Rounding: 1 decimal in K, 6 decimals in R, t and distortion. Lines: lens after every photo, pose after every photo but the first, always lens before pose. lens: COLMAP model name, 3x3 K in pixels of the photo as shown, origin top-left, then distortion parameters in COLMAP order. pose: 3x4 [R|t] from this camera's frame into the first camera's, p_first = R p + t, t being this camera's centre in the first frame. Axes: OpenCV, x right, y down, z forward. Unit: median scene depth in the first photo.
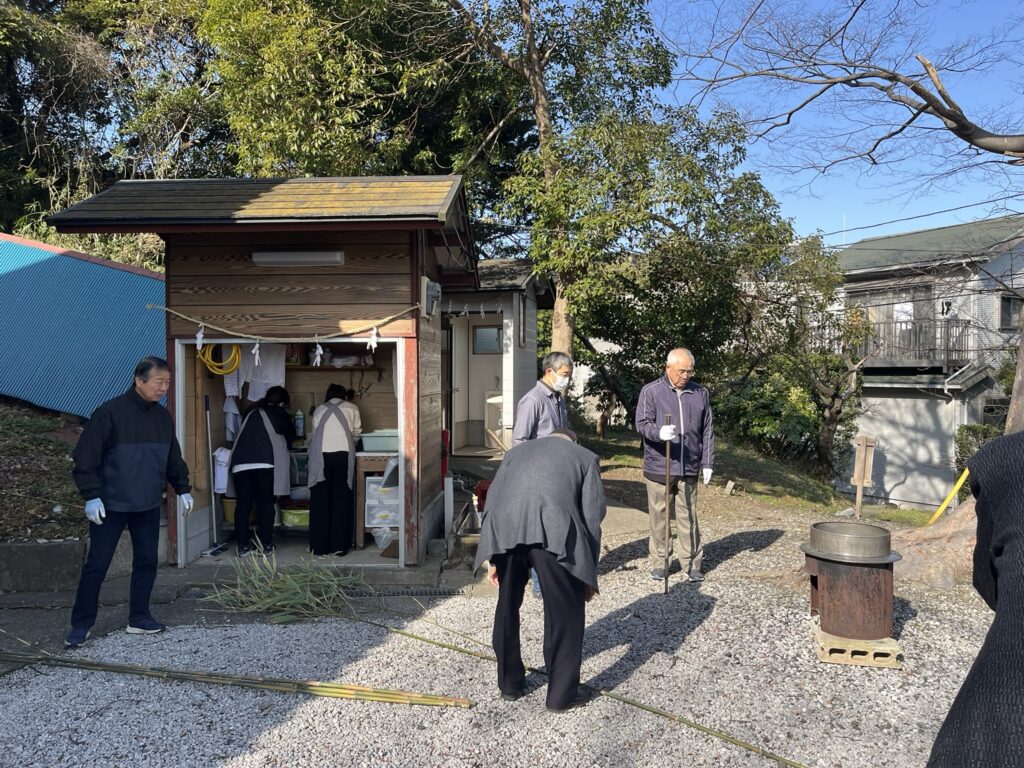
lens RADIAL K [[788.6, 0, 516.8], [0, 788.6, 385.7], [0, 0, 1]] dist [0.029307, -0.022477]
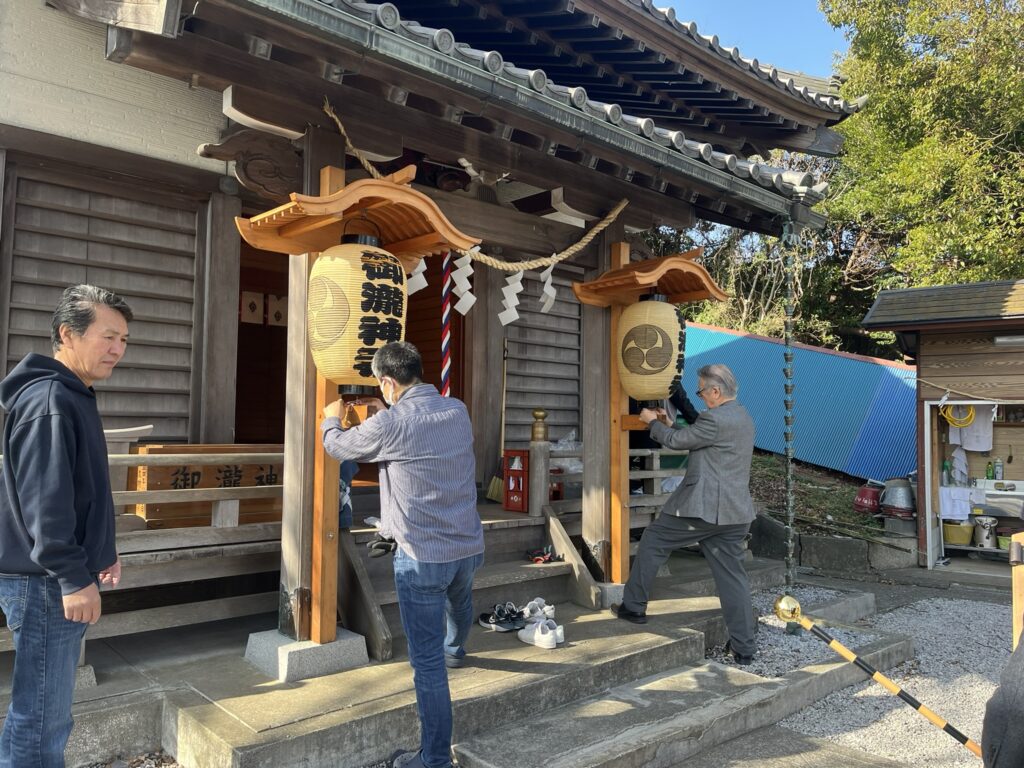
lens RADIAL K [[788.6, 0, 512.8], [0, 788.6, 379.1], [0, 0, 1]] dist [0.029307, -0.022477]
pose [[0.854337, -0.006099, -0.519684, -0.325508], [-0.039269, 0.996315, -0.076249, 0.037196], [0.518235, 0.085550, 0.850949, -0.552858]]
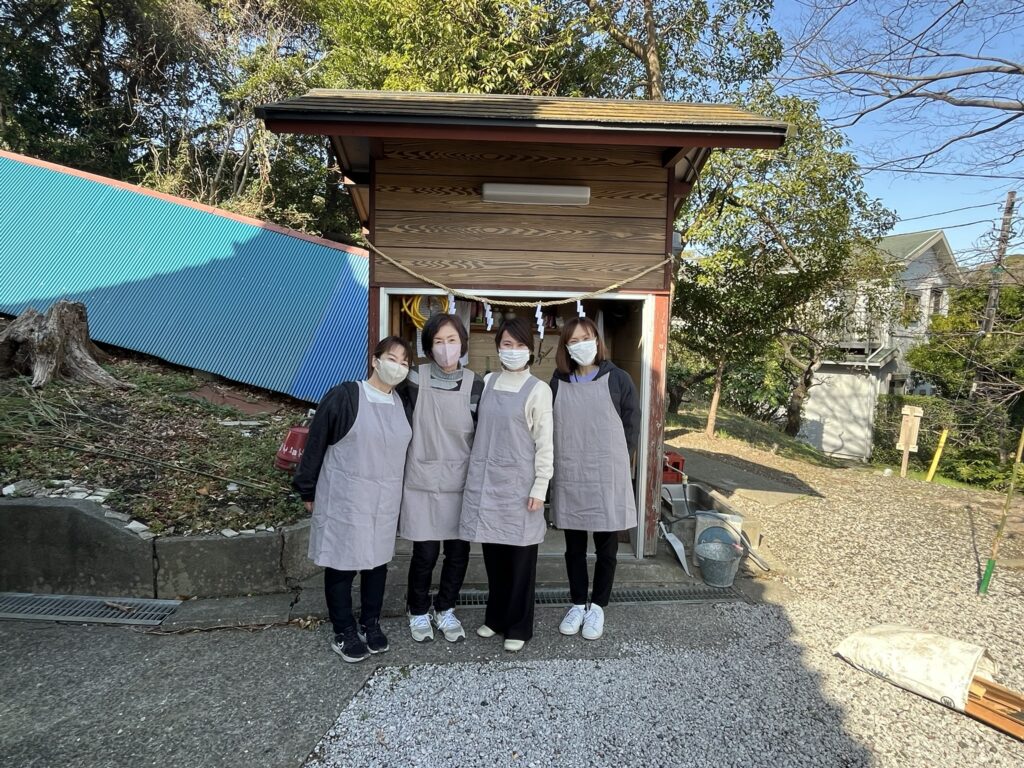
lens RADIAL K [[571.7, 0, 502.1], [0, 571.7, 388.1], [0, 0, 1]] dist [-0.001268, 0.000110]
pose [[0.996518, 0.022415, 0.080304, -0.350220], [-0.027020, 0.998024, 0.056720, 0.008913], [-0.078874, -0.058692, 0.995155, 0.388659]]
